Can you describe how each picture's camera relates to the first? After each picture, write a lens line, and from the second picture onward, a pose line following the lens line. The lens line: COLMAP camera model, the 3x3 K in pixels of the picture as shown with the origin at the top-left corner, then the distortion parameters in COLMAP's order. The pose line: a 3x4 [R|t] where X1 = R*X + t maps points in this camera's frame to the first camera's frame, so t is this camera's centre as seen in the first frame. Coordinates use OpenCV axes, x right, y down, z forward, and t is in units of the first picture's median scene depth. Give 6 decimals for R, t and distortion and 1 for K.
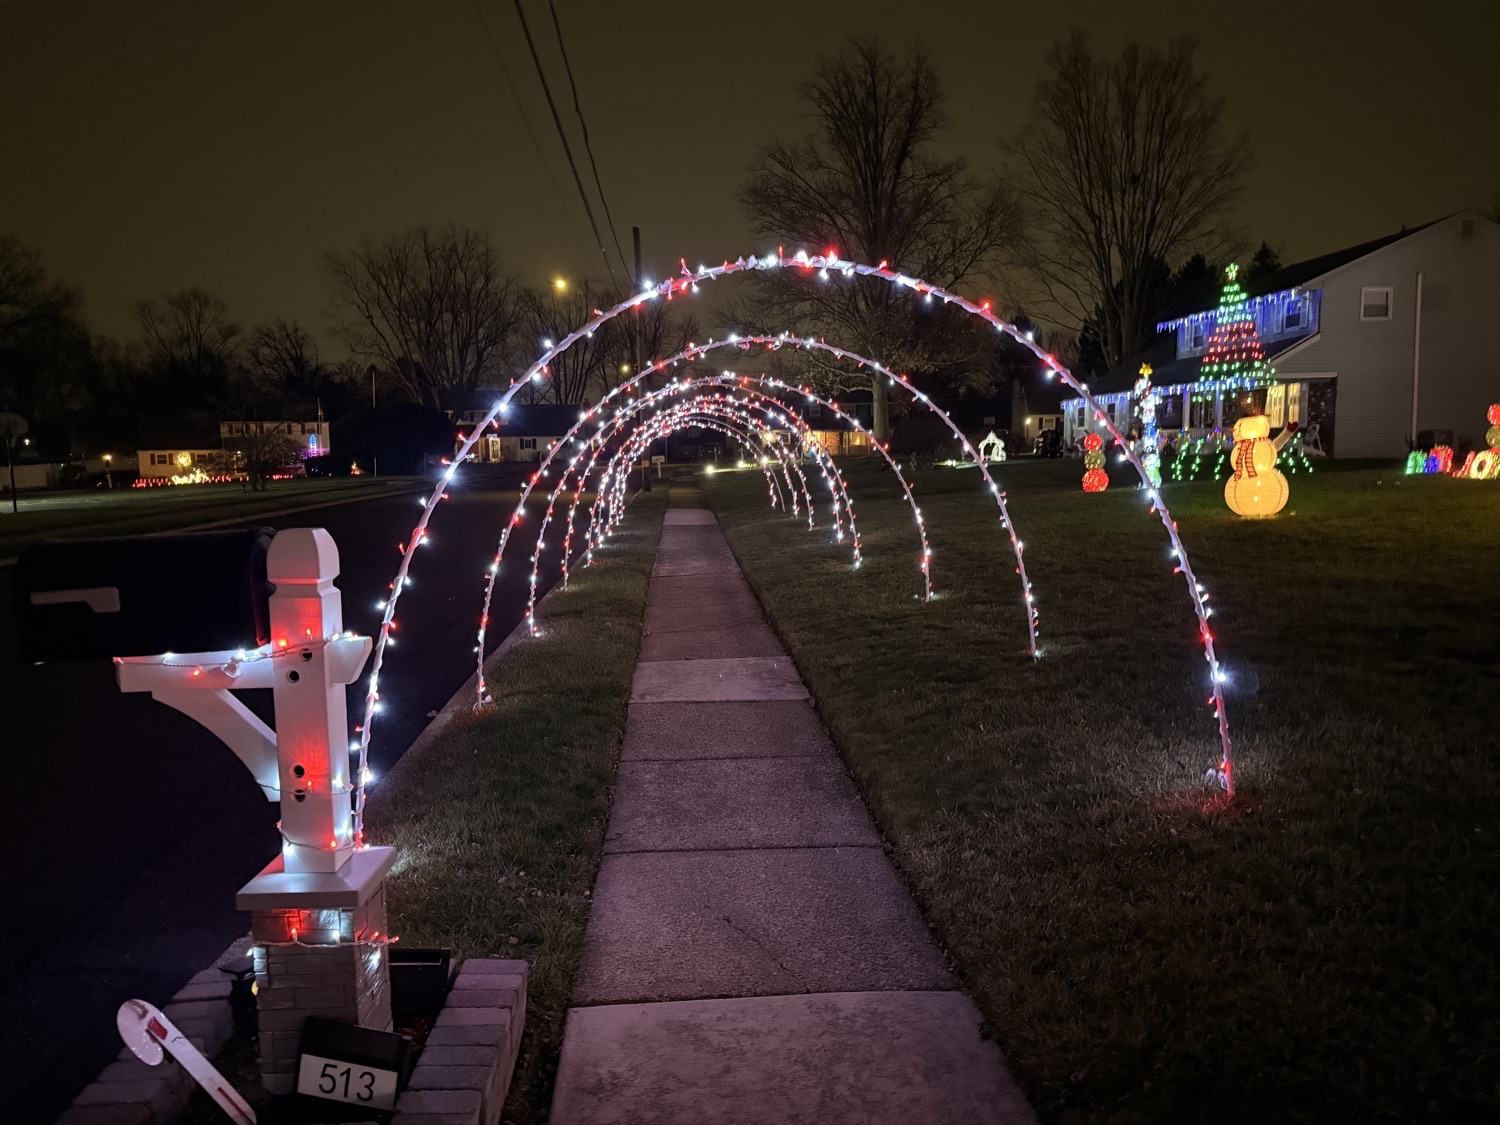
lens RADIAL K [[1049.0, 0, 750.0], [0, 1049.0, 562.5], [0, 0, 1]] dist [0.073630, -0.090656]
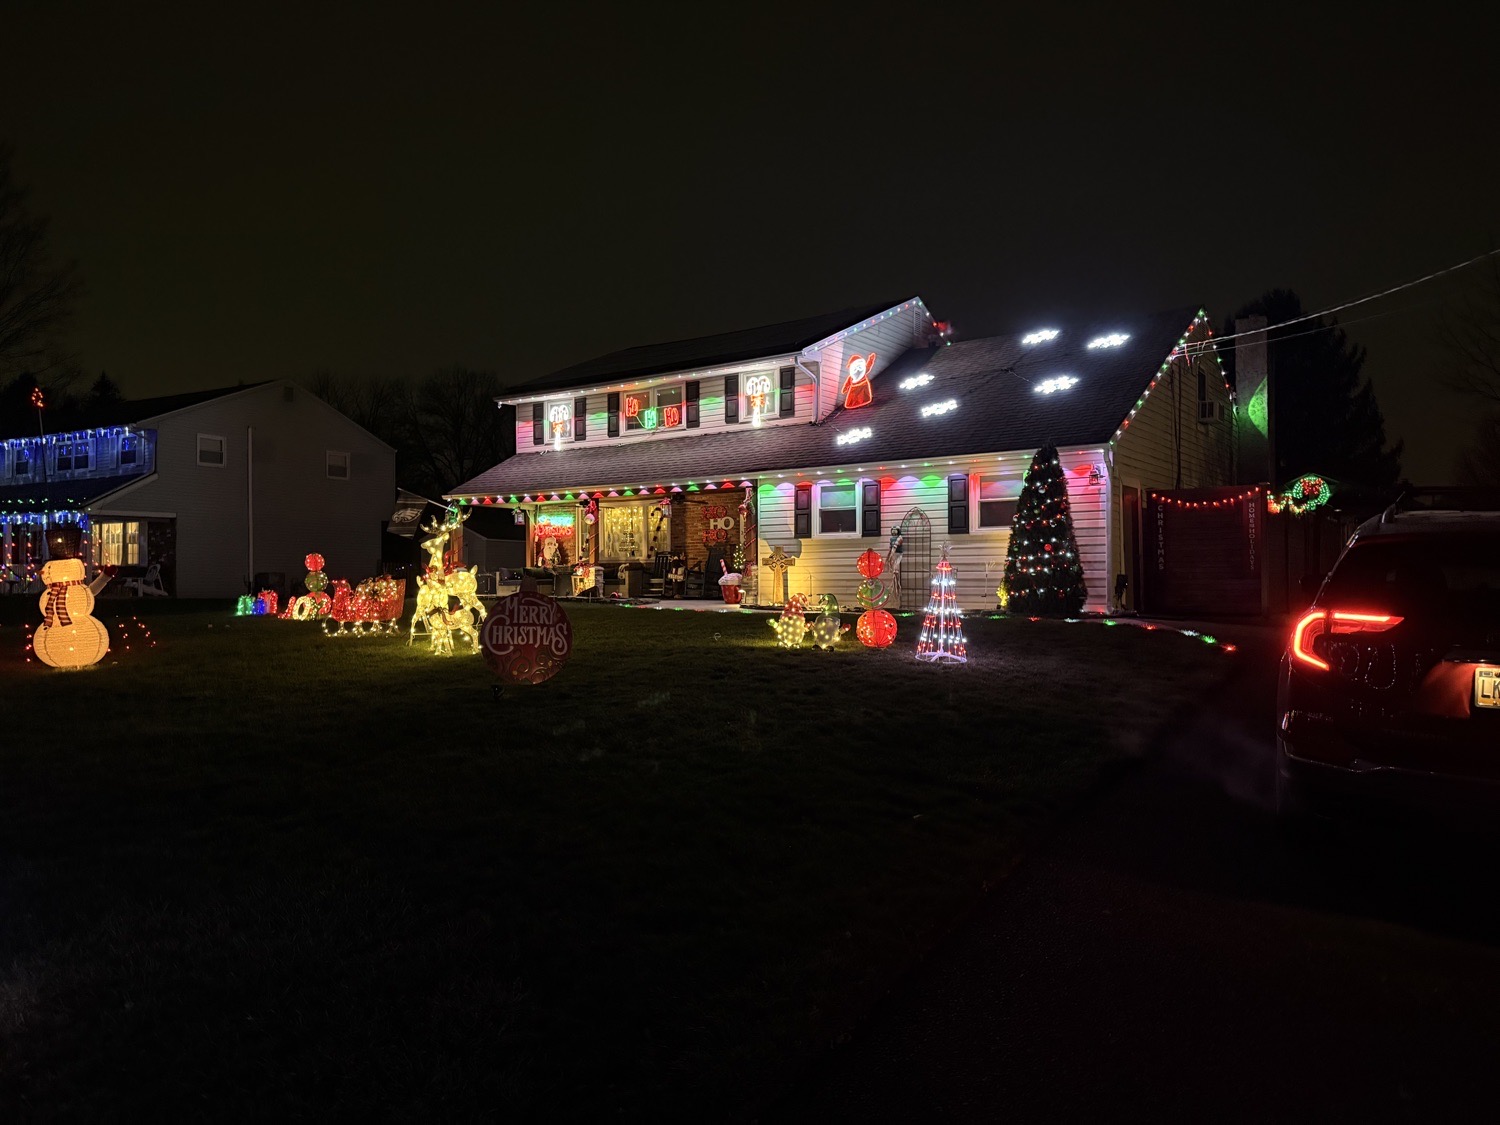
lens RADIAL K [[1042.6, 0, 747.1], [0, 1042.6, 562.4], [0, 0, 1]] dist [0.125530, -0.155300]
pose [[0.553908, 0.028568, 0.832088, 0.028297], [0.078364, 0.993186, -0.086265, -0.007221], [-0.828882, 0.112988, 0.547895, 0.015511]]
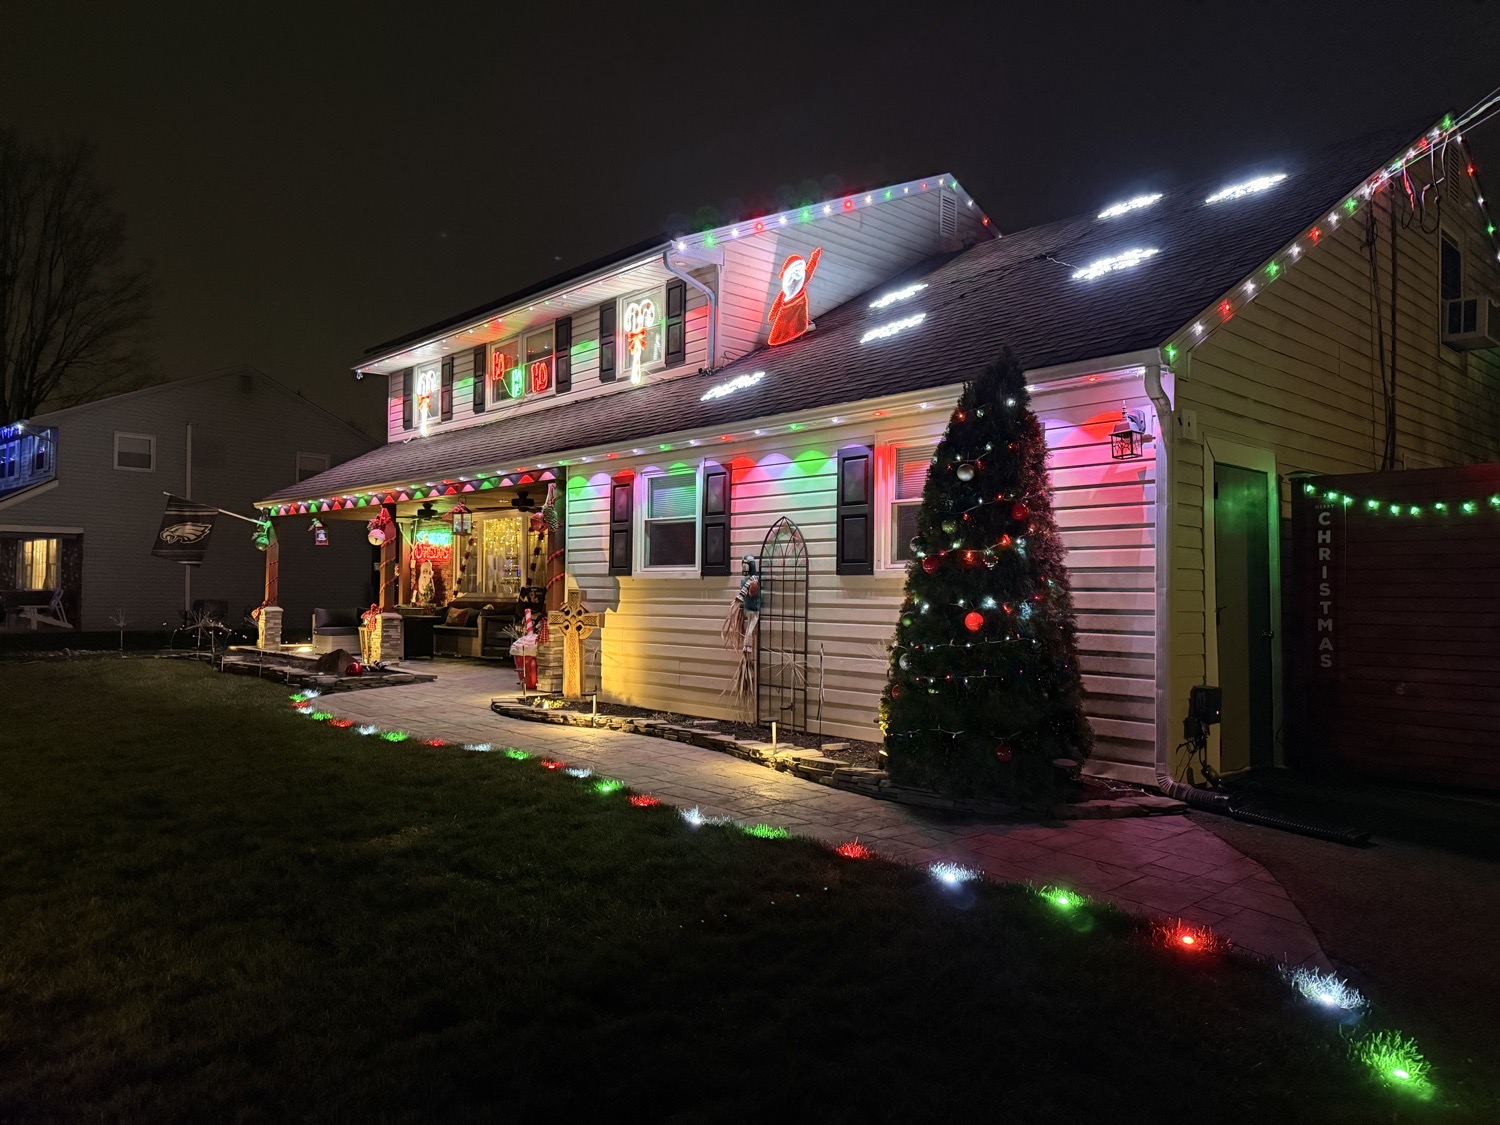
lens RADIAL K [[1049.0, 0, 750.0], [0, 1049.0, 562.5], [0, 0, 1]] dist [0.073630, -0.090656]
pose [[0.711071, 0.042280, 0.701848, 0.641929], [0.050504, 0.992541, -0.110959, -0.063695], [-0.701304, 0.114345, 0.703632, 0.103540]]
